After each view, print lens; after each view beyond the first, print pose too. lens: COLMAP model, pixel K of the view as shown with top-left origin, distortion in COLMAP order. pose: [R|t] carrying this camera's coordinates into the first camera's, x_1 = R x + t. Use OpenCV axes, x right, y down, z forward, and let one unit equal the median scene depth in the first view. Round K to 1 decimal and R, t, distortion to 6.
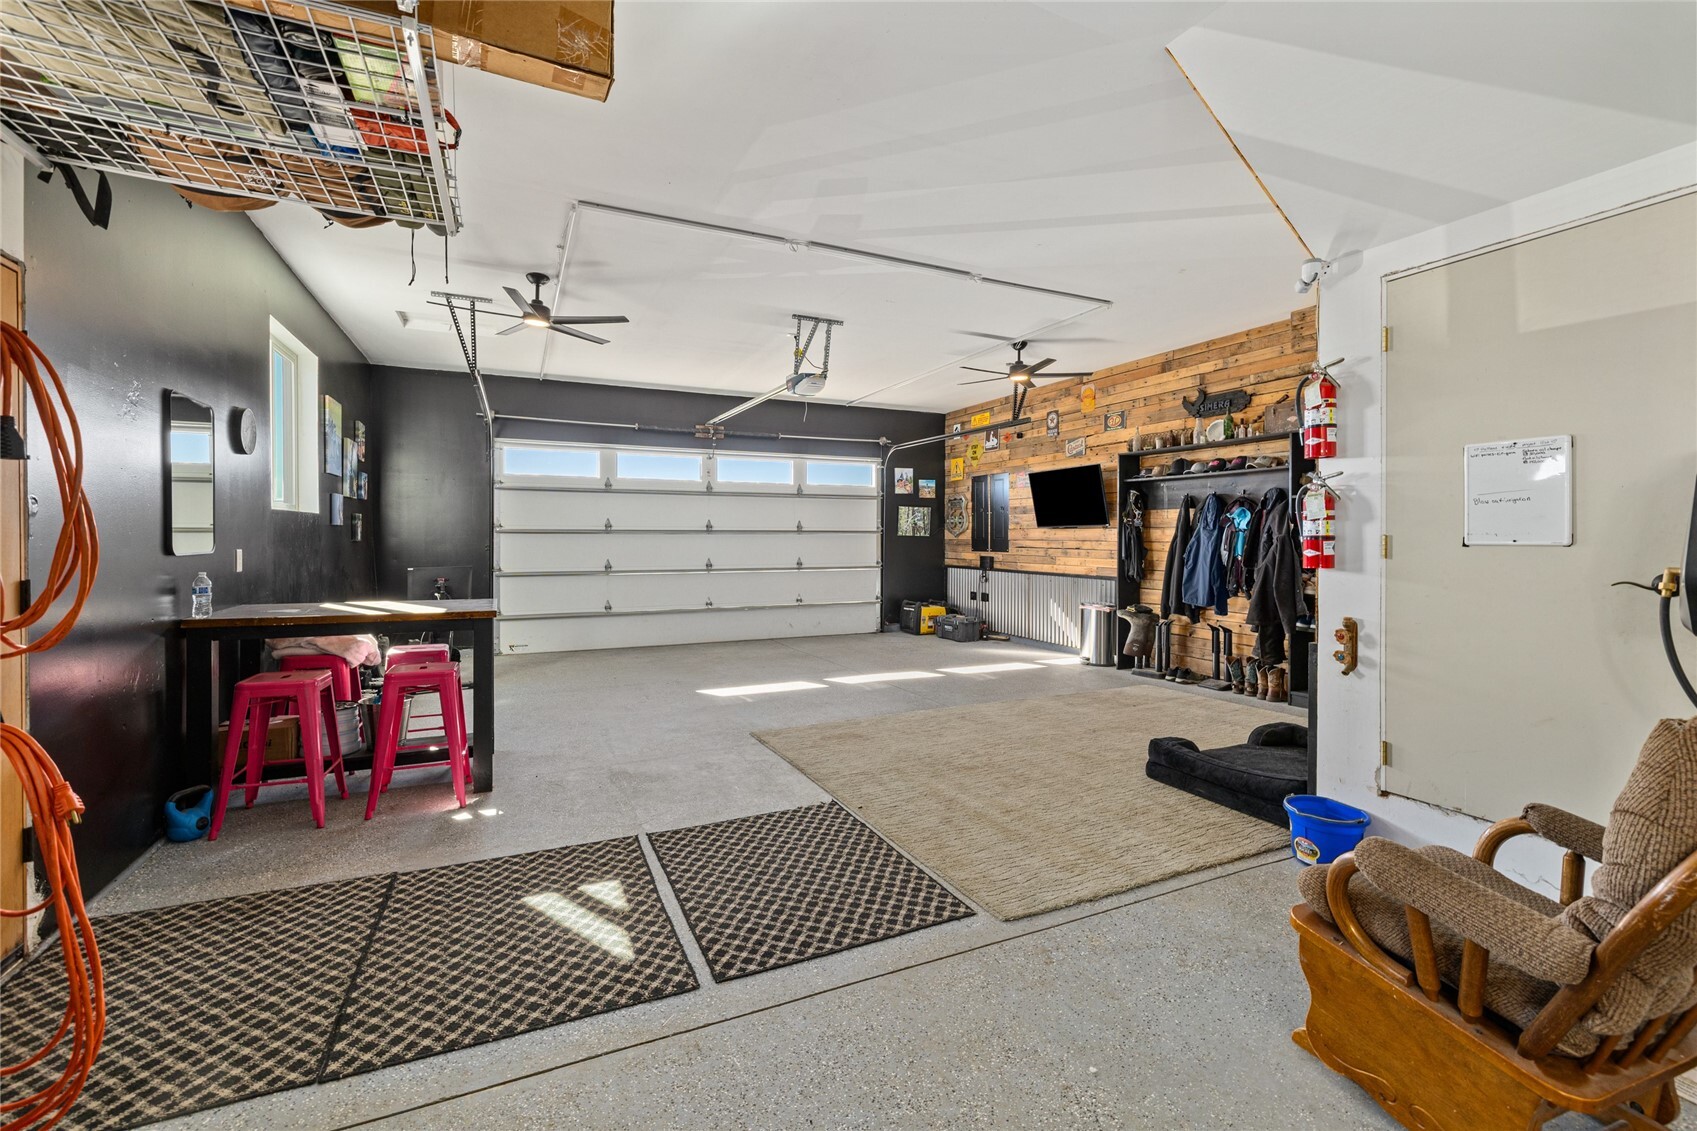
lens RADIAL K [[730.8, 0, 841.9], [0, 730.8, 541.4], [0, 0, 1]] dist [-0.001047, -0.000095]
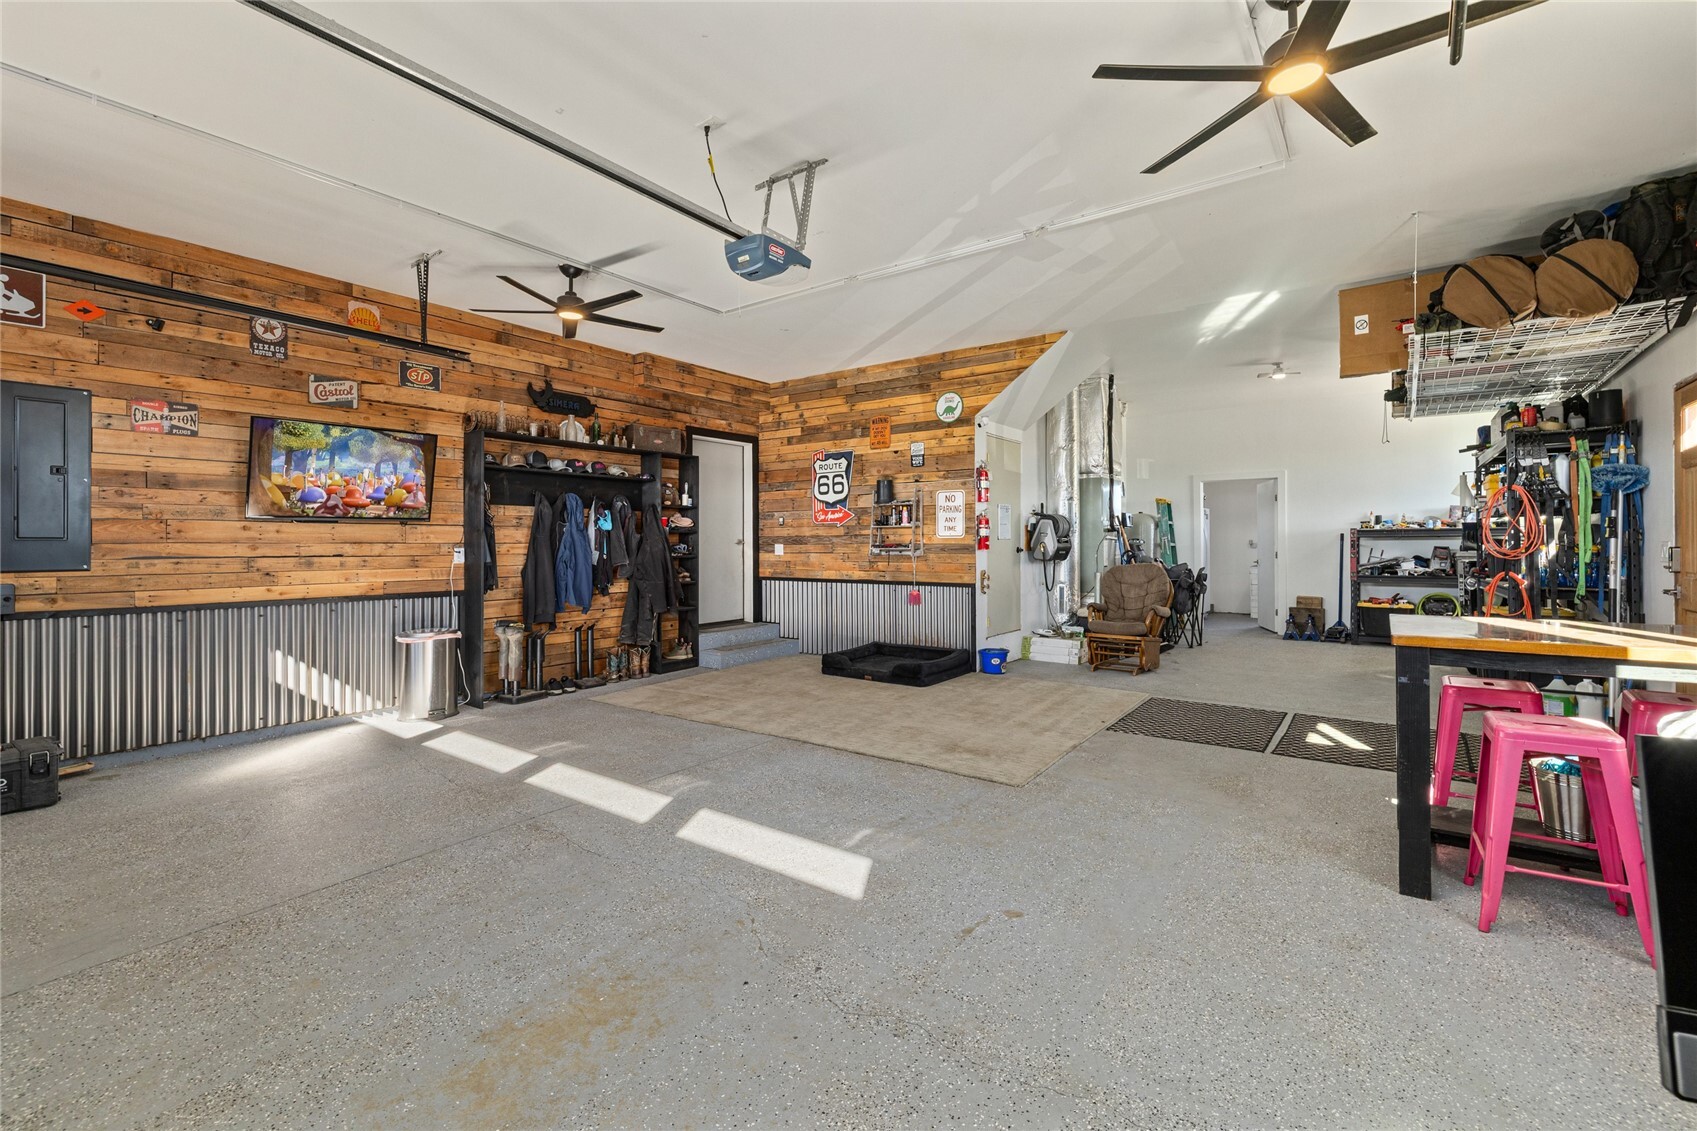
lens RADIAL K [[730.8, 0, 841.9], [0, 730.8, 541.4], [0, 0, 1]] dist [-0.001047, -0.000095]
pose [[-0.471513, 0.001312, 0.881858, -0.492768], [0.006560, 0.999976, 0.002020, -0.000879], [-0.881835, 0.006738, -0.471511, 1.048871]]
